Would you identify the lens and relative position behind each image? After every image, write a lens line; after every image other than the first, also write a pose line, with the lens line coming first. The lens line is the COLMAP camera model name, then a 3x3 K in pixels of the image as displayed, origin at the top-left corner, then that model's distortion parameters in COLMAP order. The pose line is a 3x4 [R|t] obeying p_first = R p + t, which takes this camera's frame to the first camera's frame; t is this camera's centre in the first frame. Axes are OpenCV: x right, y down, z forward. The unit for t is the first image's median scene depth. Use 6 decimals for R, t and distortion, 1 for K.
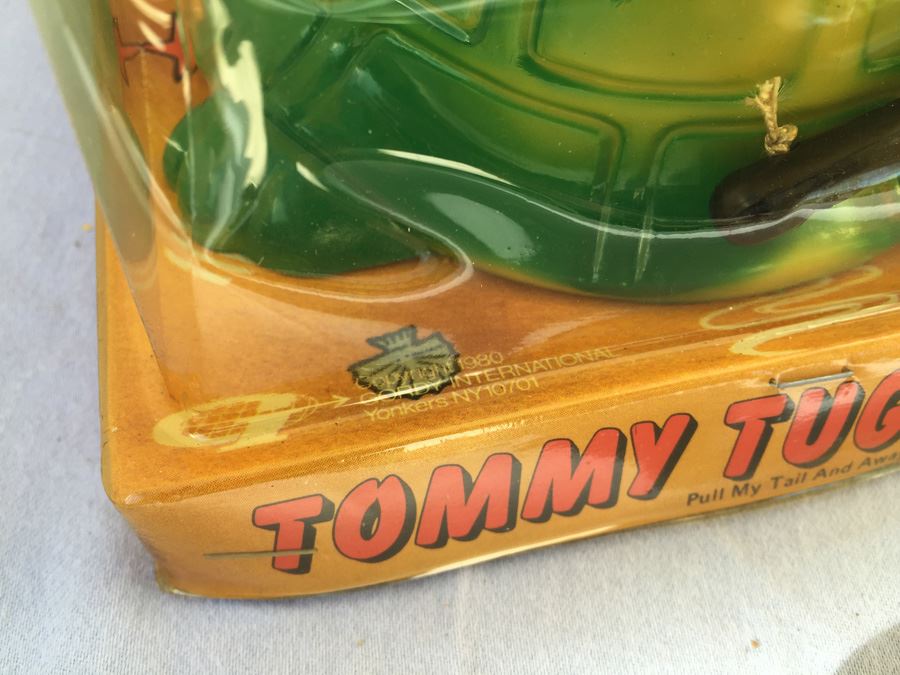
lens RADIAL K [[770.2, 0, 450.0], [0, 770.2, 337.5], [0, 0, 1]] dist [0.062671, -0.086357]
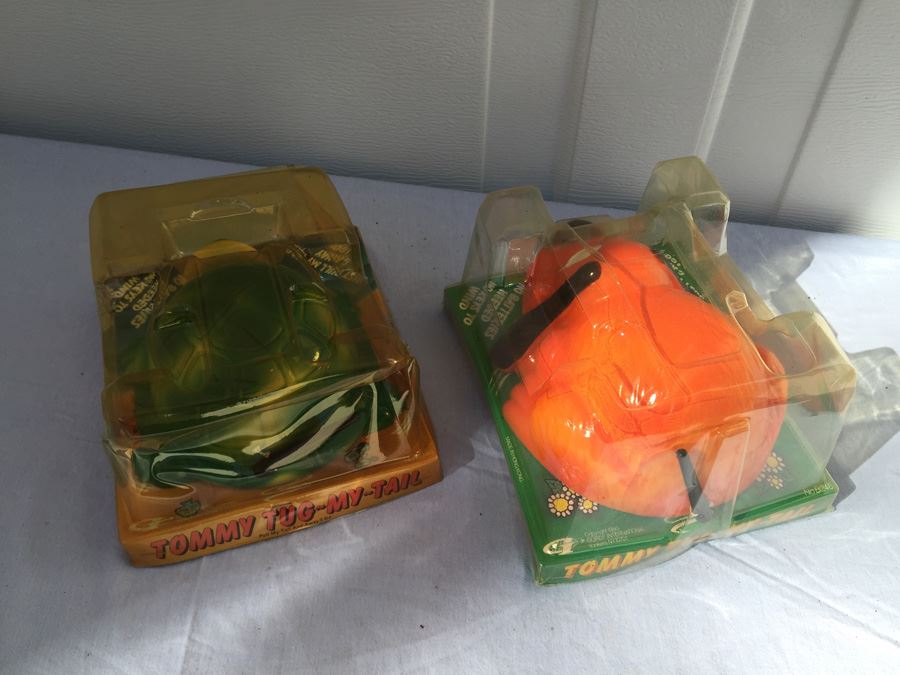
lens RADIAL K [[762.0, 0, 447.7], [0, 762.0, 348.1], [0, 0, 1]] dist [0.079450, -0.080246]
pose [[0.998155, -0.050041, 0.034398, 1.291636], [0.053094, 0.994109, -0.094487, -0.373896], [-0.029467, 0.096139, 0.994932, -3.429266]]
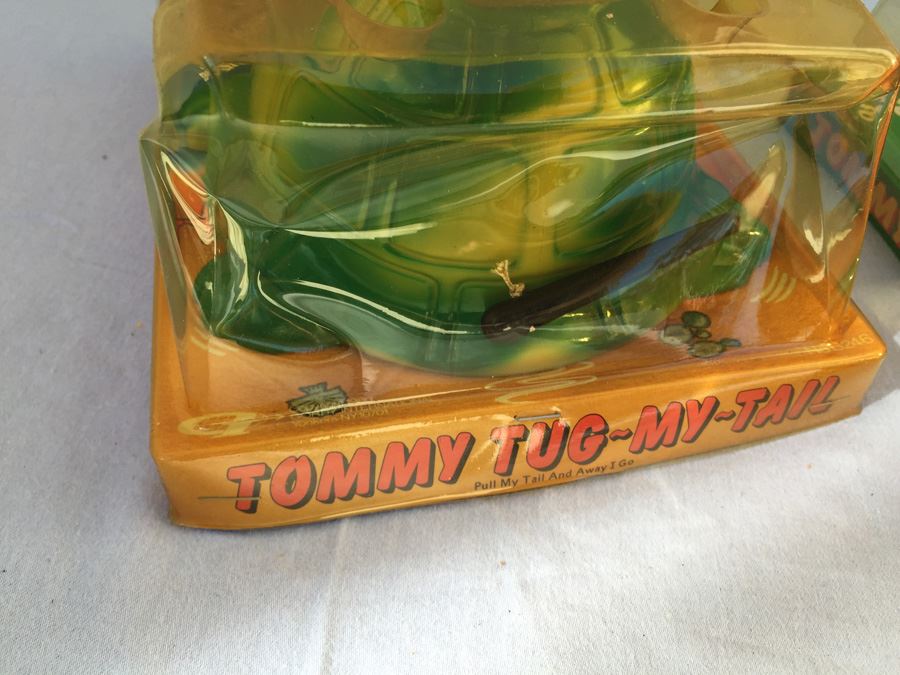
lens RADIAL K [[762.0, 0, 447.7], [0, 762.0, 348.1], [0, 0, 1]] dist [0.079450, -0.080246]
pose [[0.999149, 0.040128, 0.009523, 0.225581], [-0.038184, 0.987320, -0.154082, 0.177680], [-0.015586, 0.153587, 0.988012, -0.808812]]
